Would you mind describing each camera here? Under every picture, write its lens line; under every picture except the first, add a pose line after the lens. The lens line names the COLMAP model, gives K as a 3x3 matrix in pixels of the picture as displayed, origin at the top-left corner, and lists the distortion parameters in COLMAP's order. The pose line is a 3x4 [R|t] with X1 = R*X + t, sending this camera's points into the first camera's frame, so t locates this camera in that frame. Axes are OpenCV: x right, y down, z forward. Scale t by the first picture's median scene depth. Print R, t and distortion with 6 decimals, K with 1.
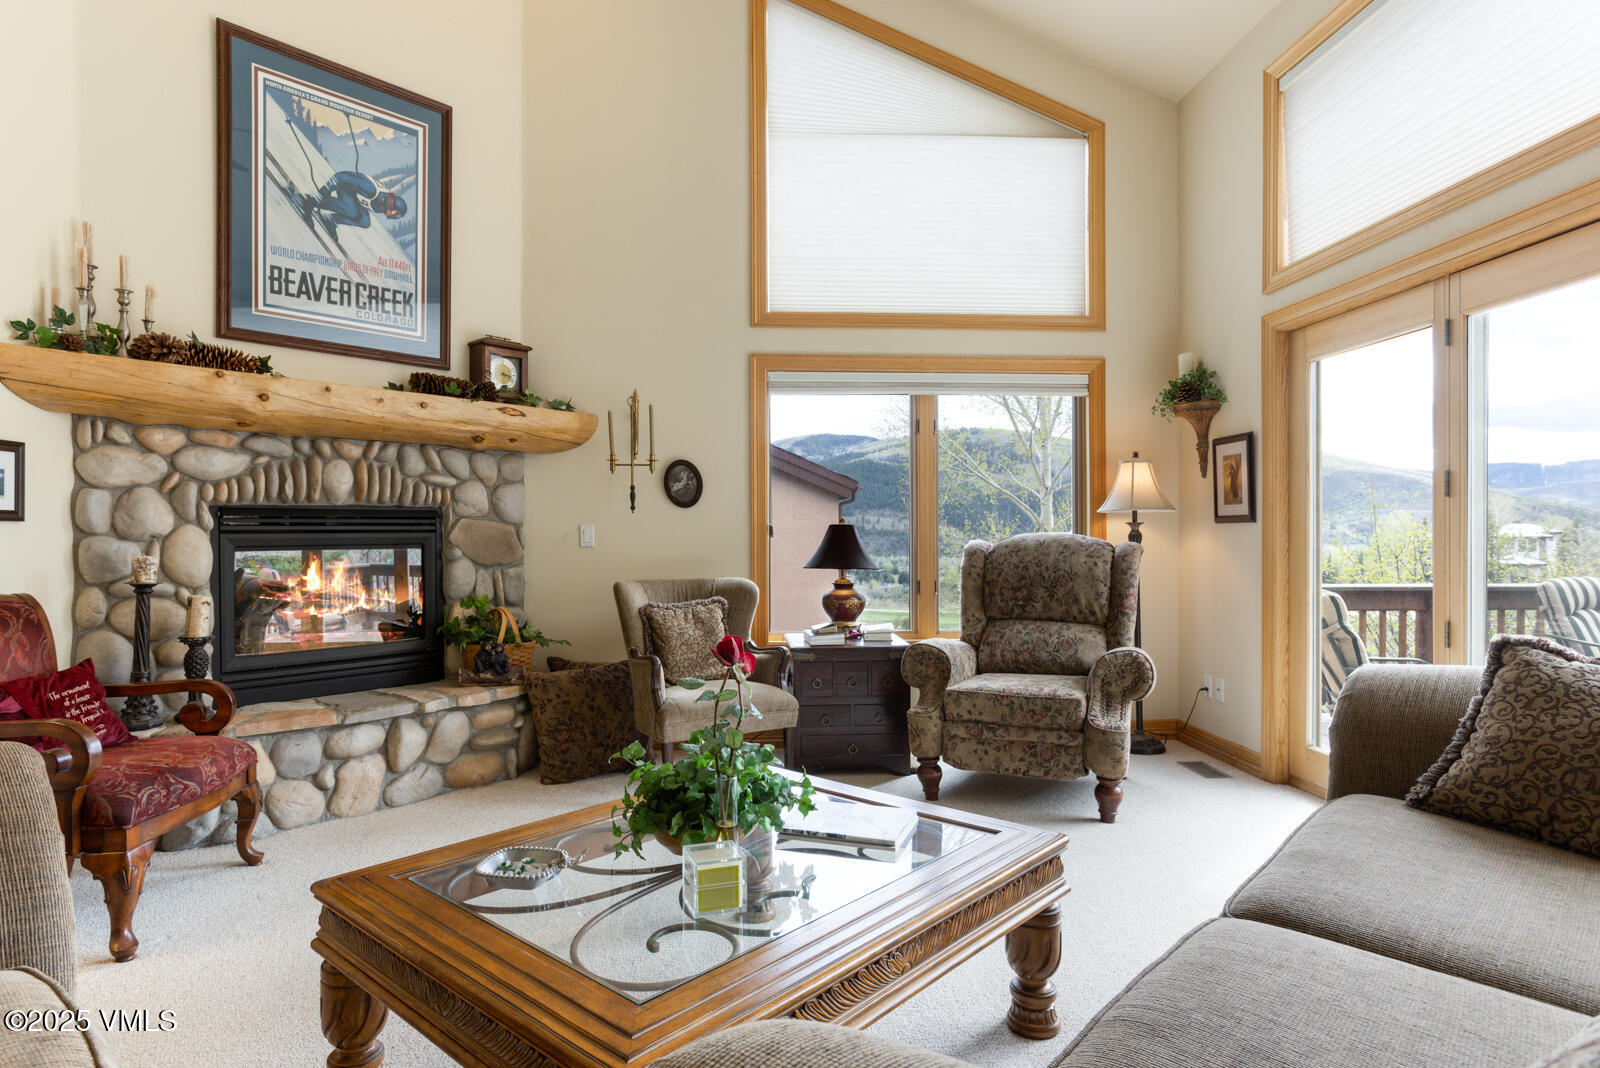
lens RADIAL K [[901.3, 0, 798.8], [0, 901.3, 531.9], [0, 0, 1]] dist [0.025821, 0.000928]
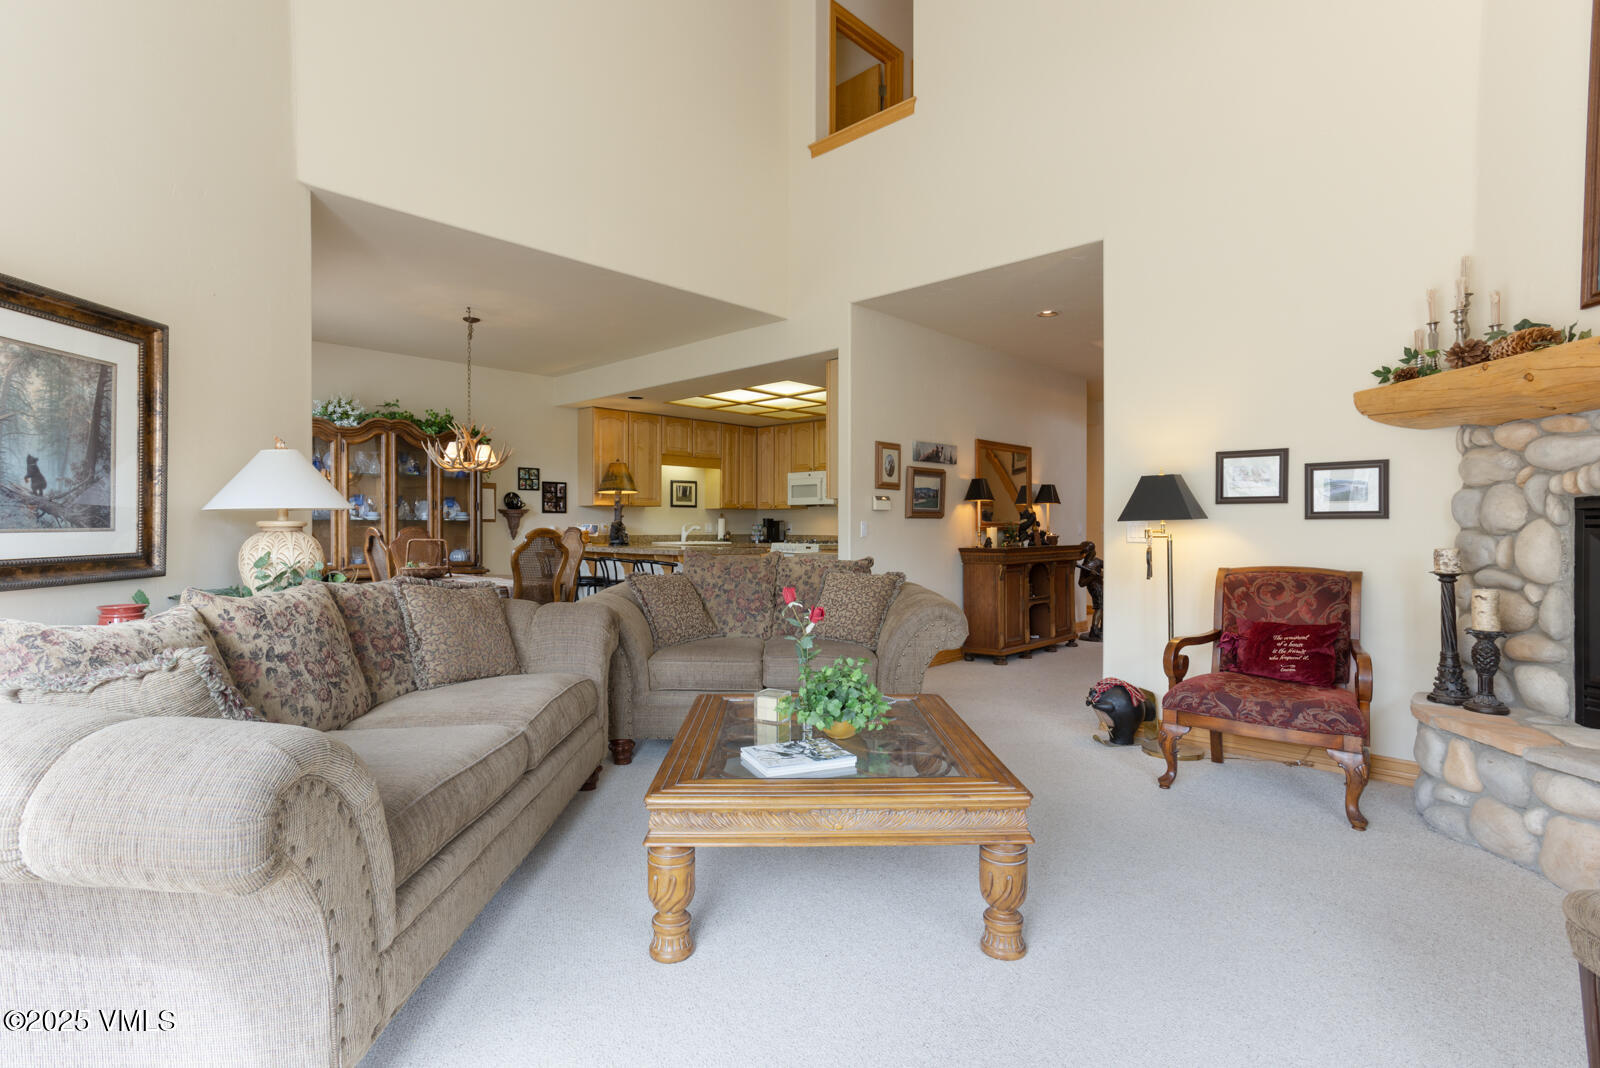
lens RADIAL K [[799.1, 0, 810.3], [0, 799.1, 534.9], [0, 0, 1]] dist [-0.008952, 0.019870]
pose [[-0.748843, 0.006388, -0.662716, 0.404616], [-0.001073, 0.999941, 0.010852, -0.000044], [0.662746, 0.008838, -0.748792, 0.971886]]
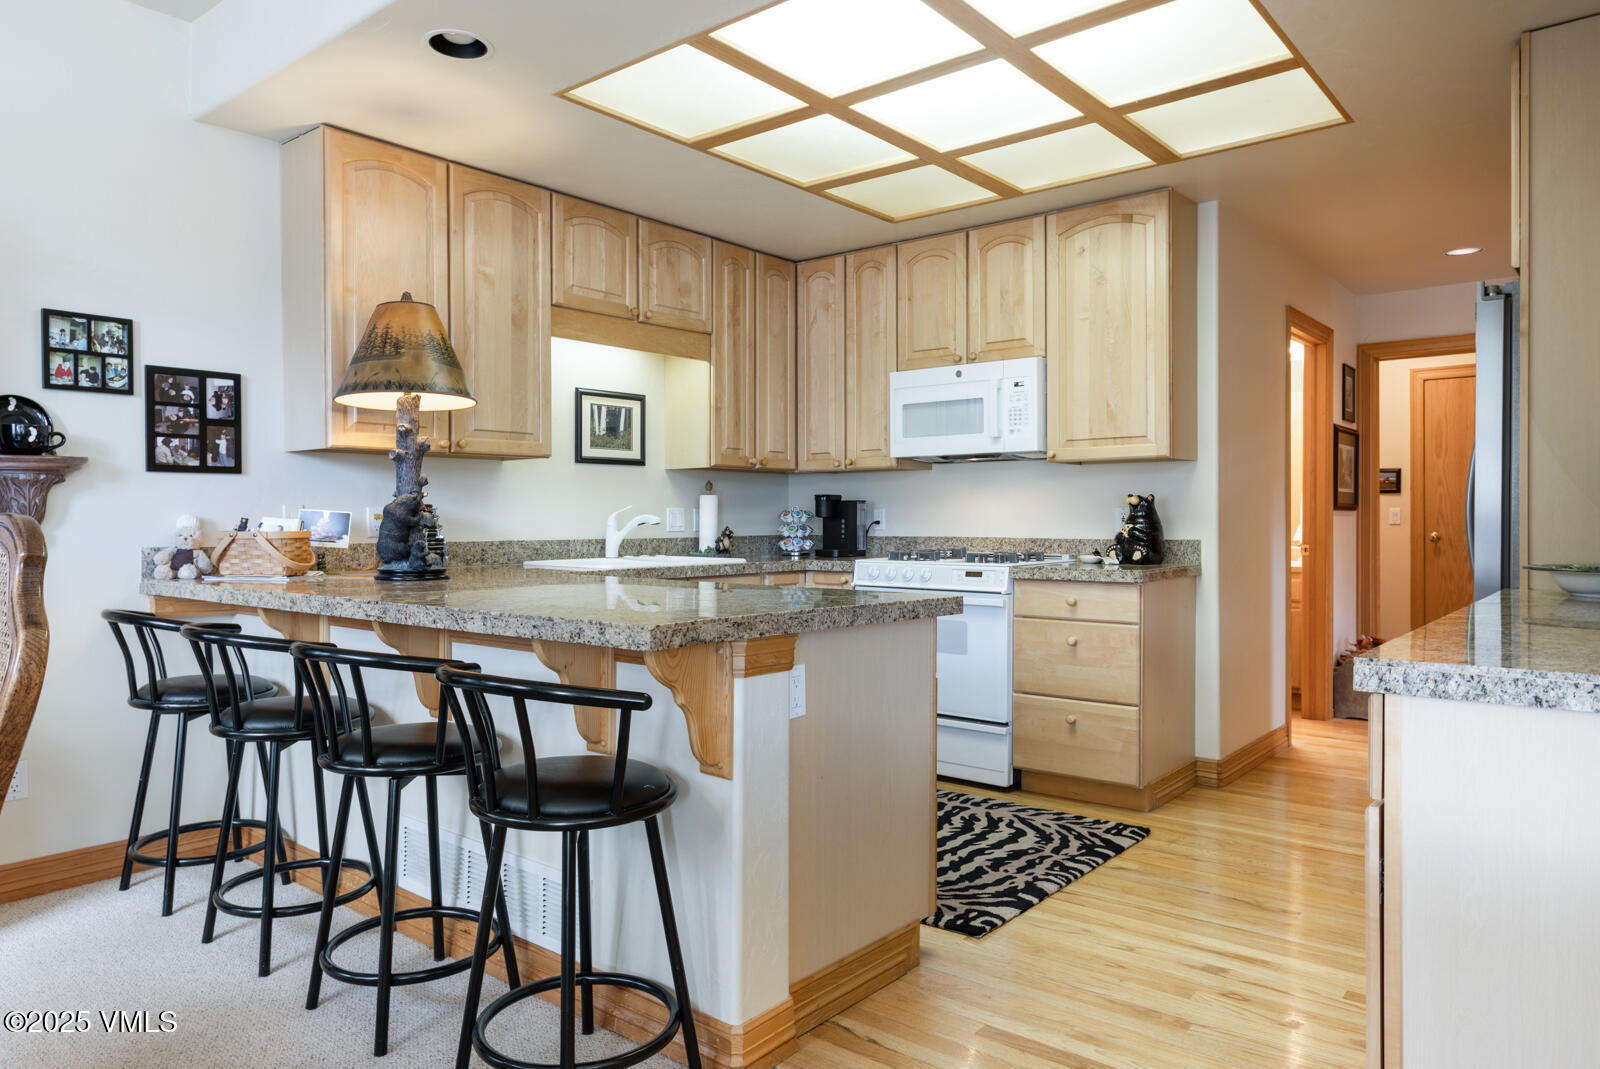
lens RADIAL K [[1054.3, 0, 804.8], [0, 1054.3, 536.7], [0, 0, 1]] dist [-0.000214, 0.001870]
pose [[-0.704933, 0.015215, -0.709111, -0.224387], [0.003406, 0.999831, 0.018067, 0.003483], [0.709266, 0.010321, -0.704865, -0.102399]]
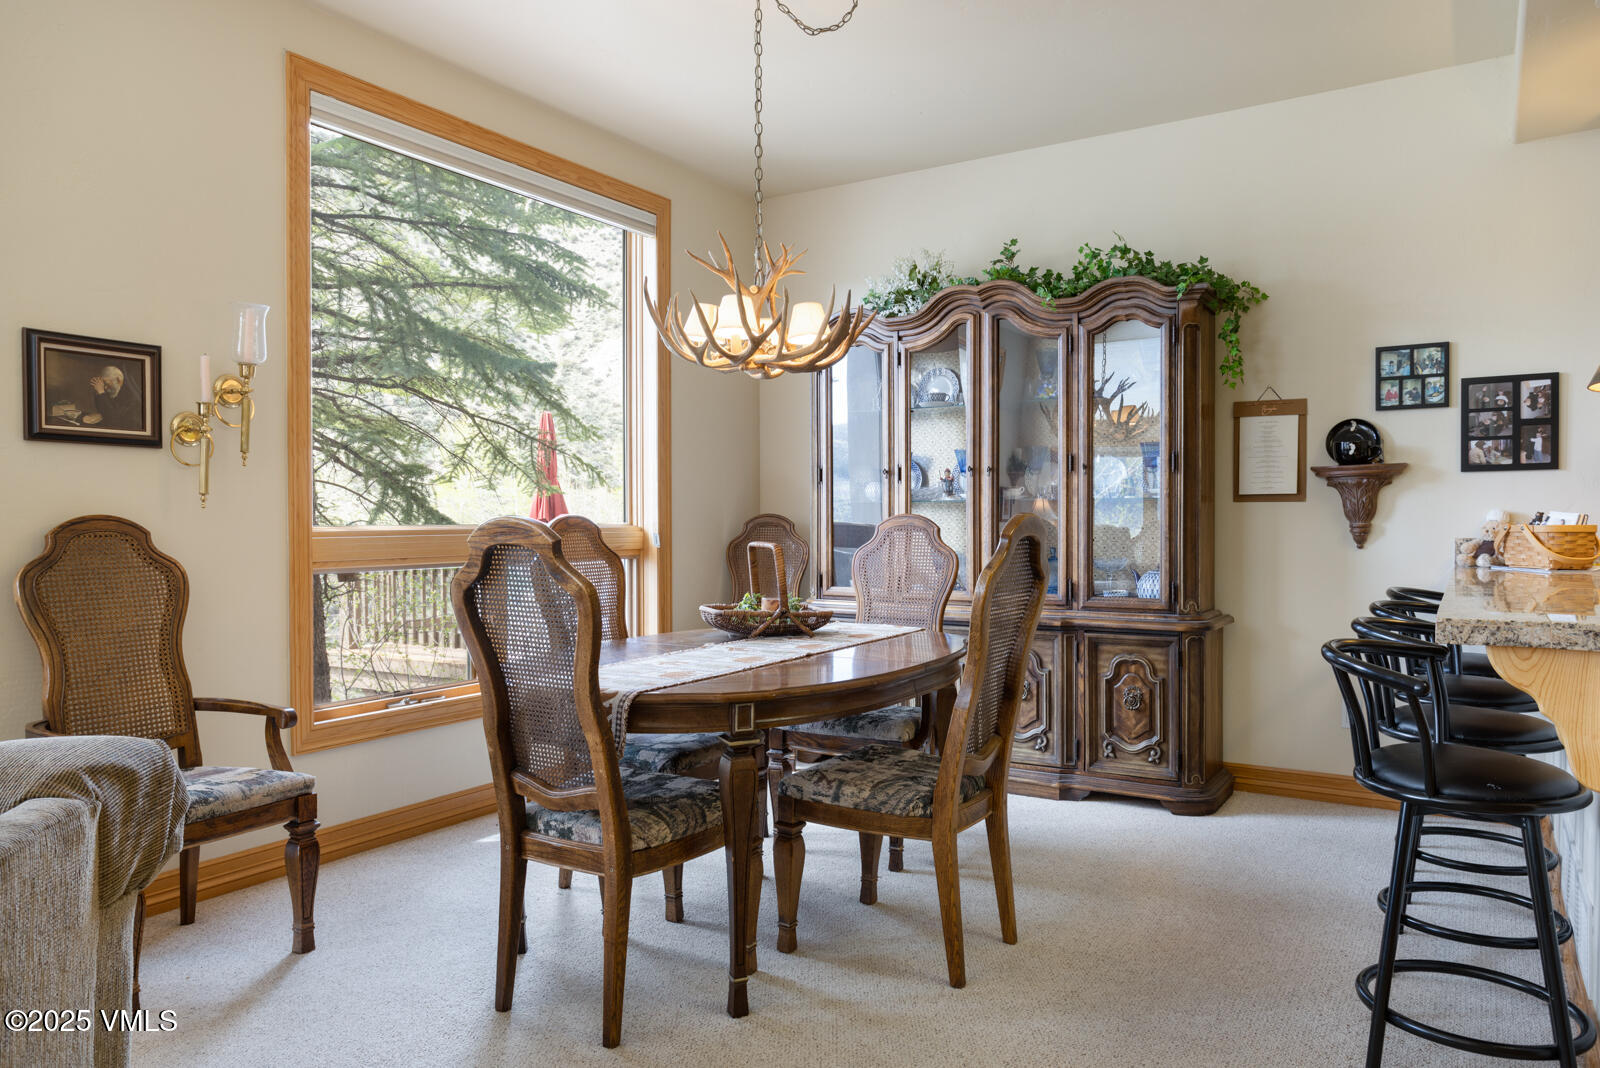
lens RADIAL K [[1090.2, 0, 788.8], [0, 1090.2, 530.6], [0, 0, 1]] dist [-0.024277, 0.032054]
pose [[-0.788235, -0.001679, 0.615372, -0.562239], [0.006350, 0.999921, 0.010862, 0.003970], [-0.615342, 0.012469, -0.788162, 0.082755]]
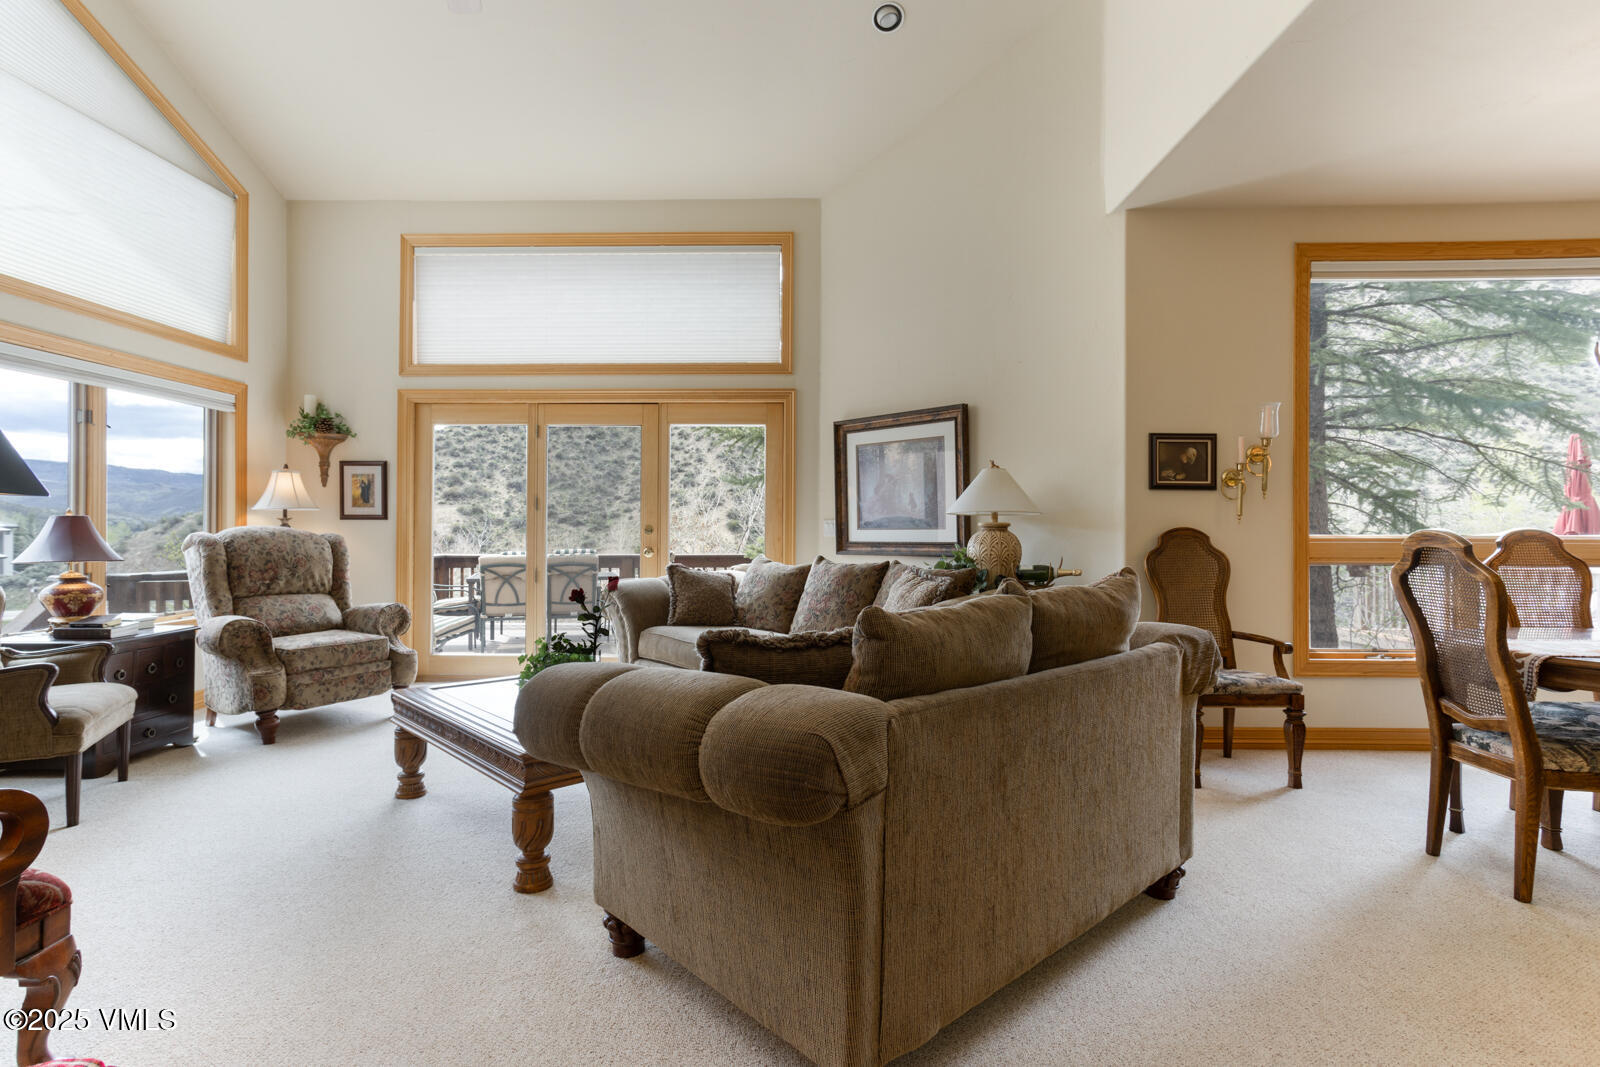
lens RADIAL K [[799.1, 0, 792.4], [0, 799.1, 524.2], [0, 0, 1]] dist [-0.008952, 0.019870]
pose [[0.111206, 0.007604, 0.993768, -0.792283], [-0.004147, 0.999966, -0.007187, 0.004266], [-0.993789, -0.003322, 0.111234, 0.166736]]
